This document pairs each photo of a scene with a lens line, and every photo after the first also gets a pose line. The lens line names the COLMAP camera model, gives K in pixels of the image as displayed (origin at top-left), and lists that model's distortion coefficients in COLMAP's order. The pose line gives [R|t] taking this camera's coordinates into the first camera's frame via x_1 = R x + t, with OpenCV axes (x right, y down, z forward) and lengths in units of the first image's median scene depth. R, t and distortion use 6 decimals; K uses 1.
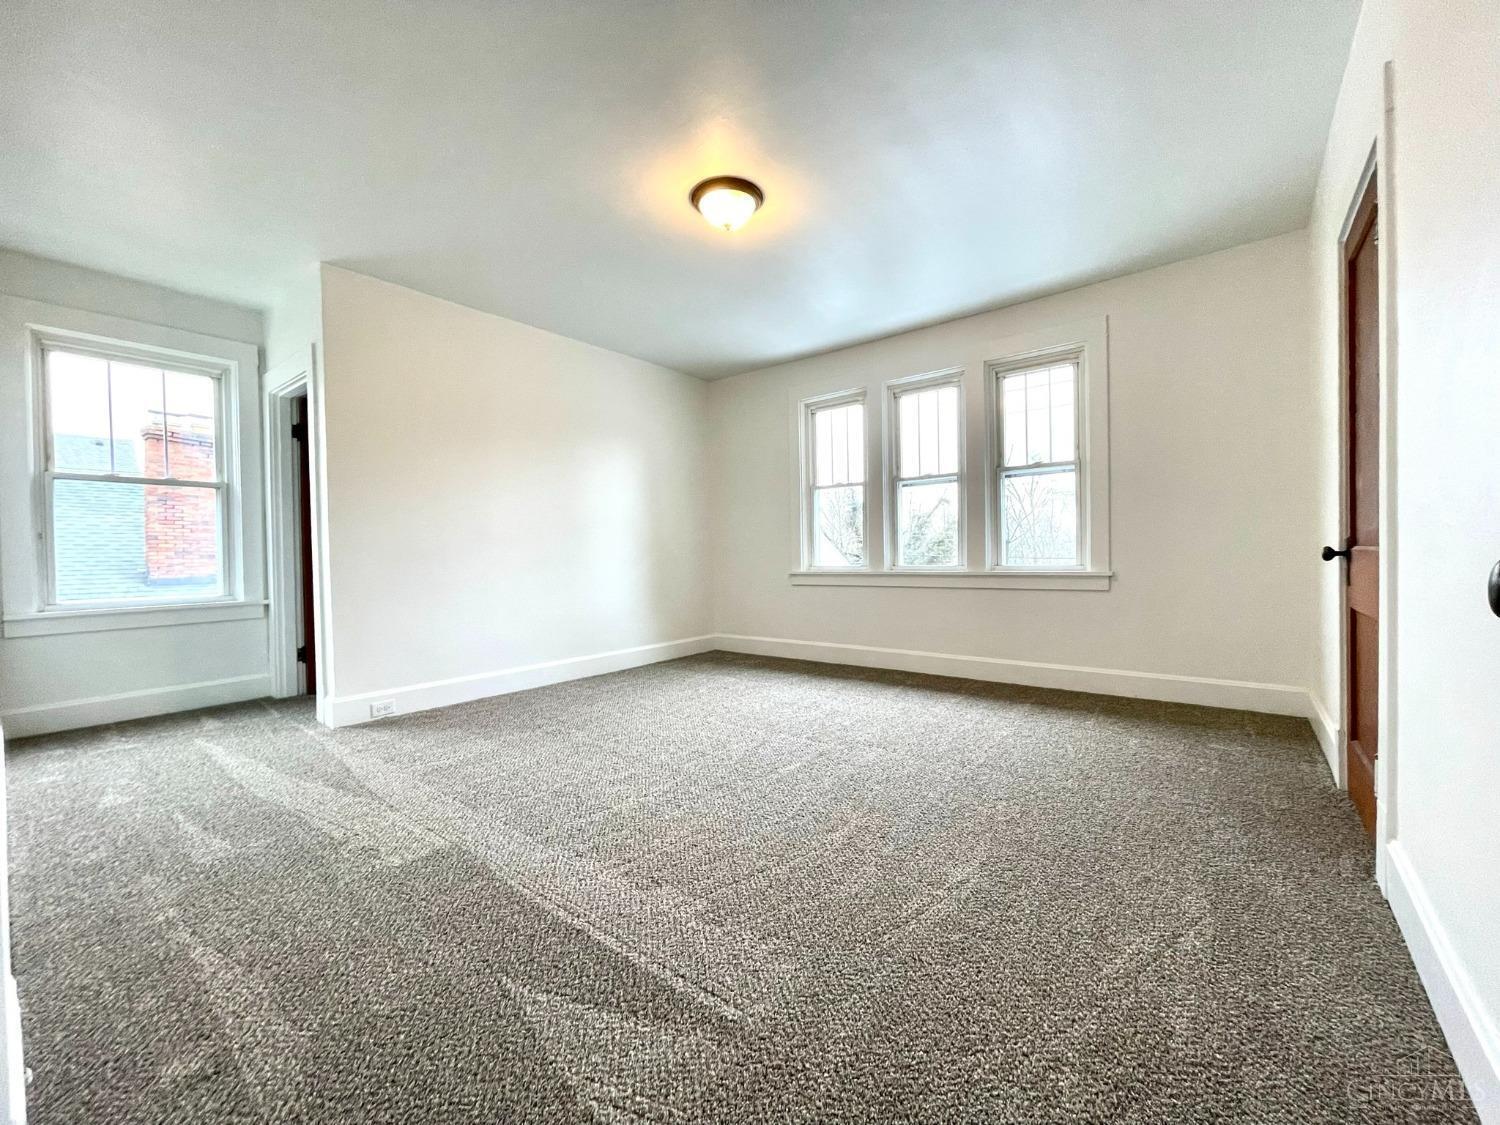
lens RADIAL K [[606.6, 0, 750.0], [0, 606.6, 562.5], [0, 0, 1]] dist [0.013416, -0.006274]
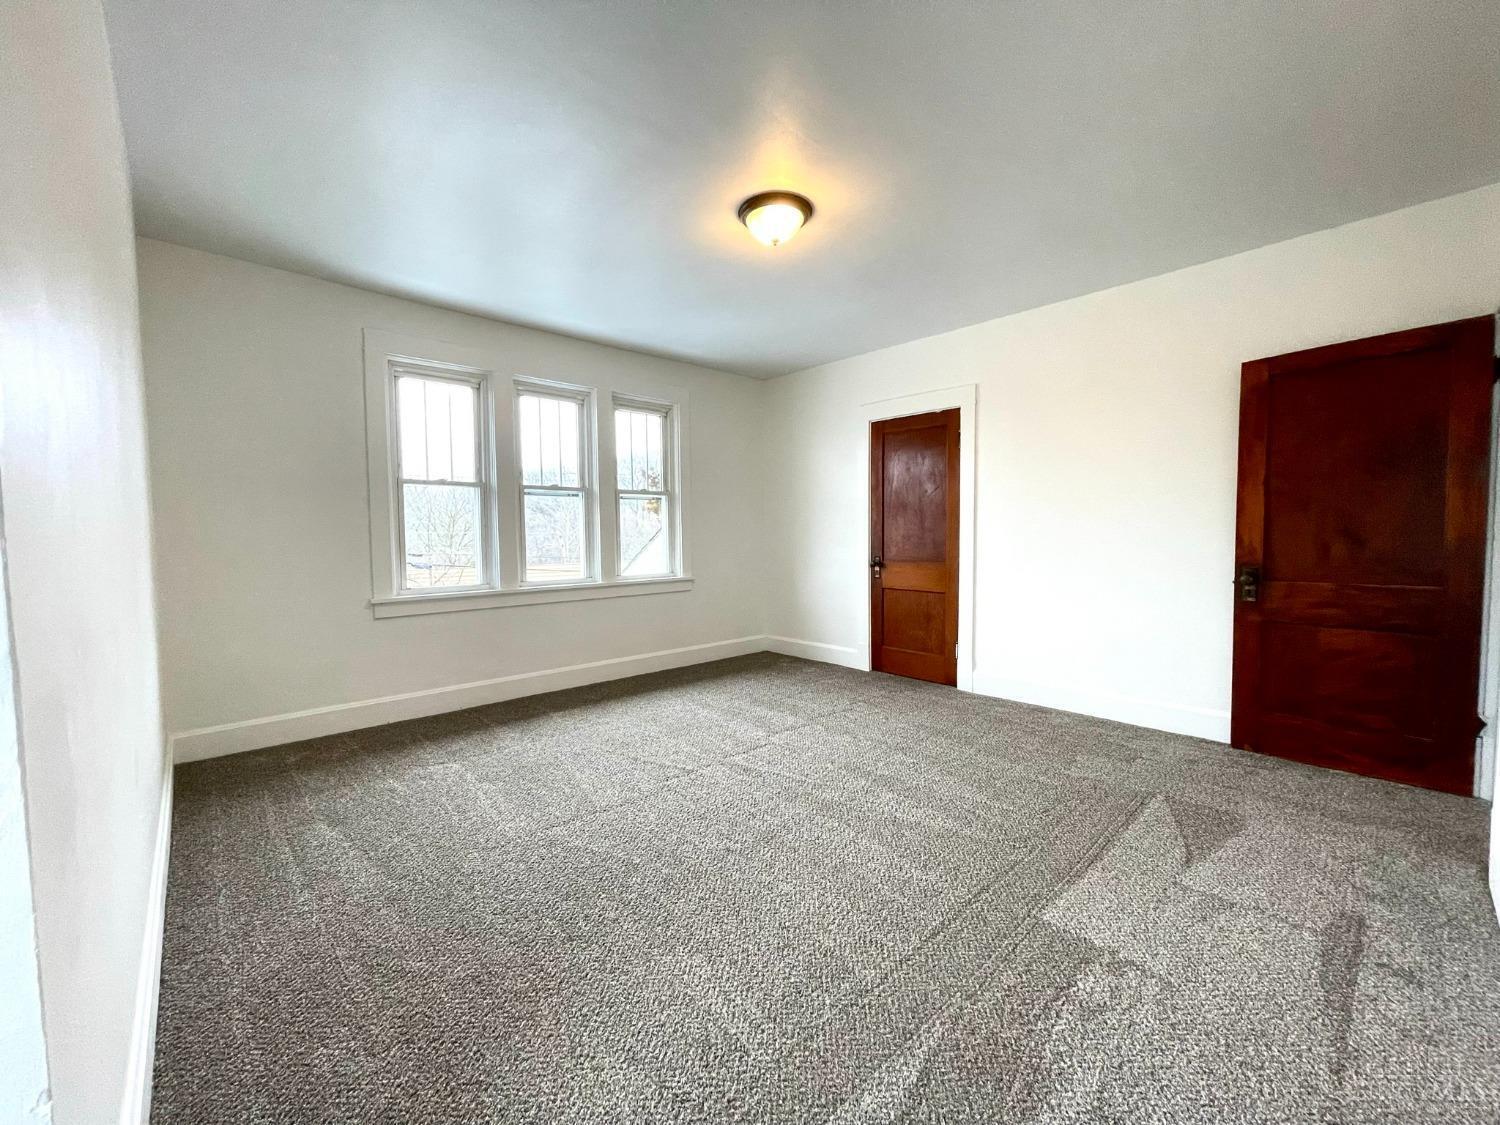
lens RADIAL K [[606.6, 0, 750.0], [0, 606.6, 562.5], [0, 0, 1]] dist [0.013416, -0.006274]
pose [[0.155598, 0.000698, 0.987820, -0.573604], [0.052457, 0.998583, -0.008968, 0.001128], [-0.986427, 0.053214, 0.155341, 0.523534]]
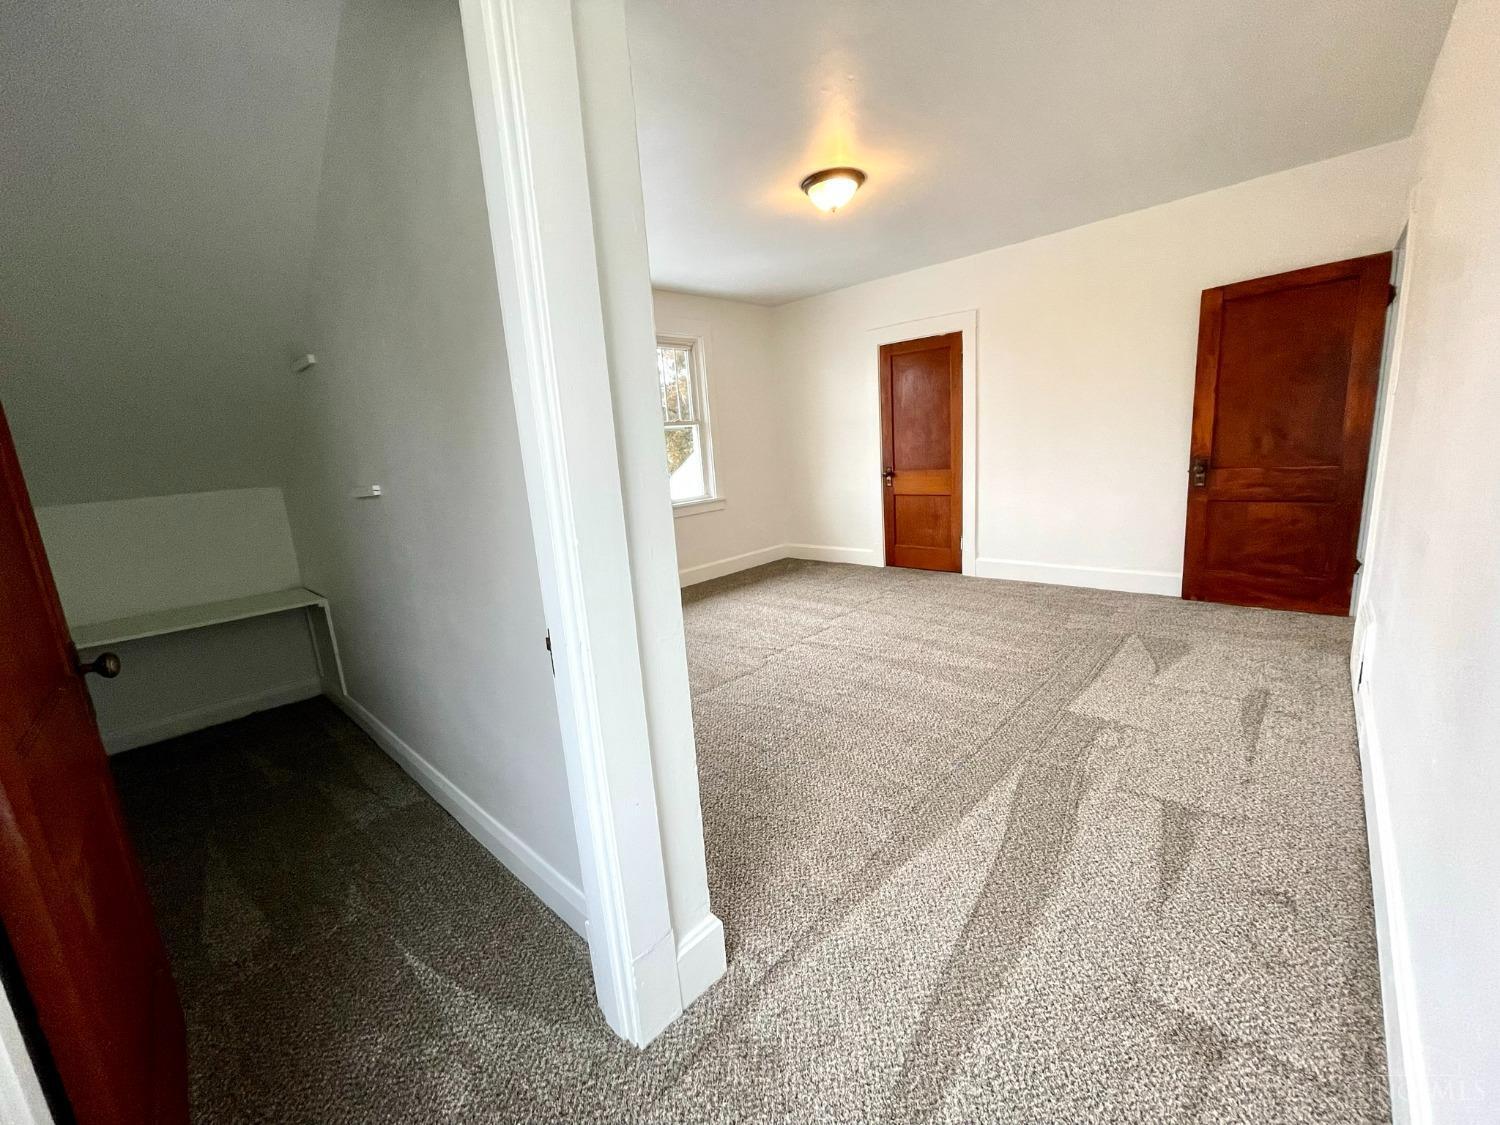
lens RADIAL K [[606.6, 0, 750.0], [0, 606.6, 562.5], [0, 0, 1]] dist [0.013416, -0.006274]
pose [[0.083947, -0.152051, 0.984801, -0.742206], [0.119791, 0.982662, 0.141510, -0.025617], [-0.989244, 0.106091, 0.100706, 0.640641]]
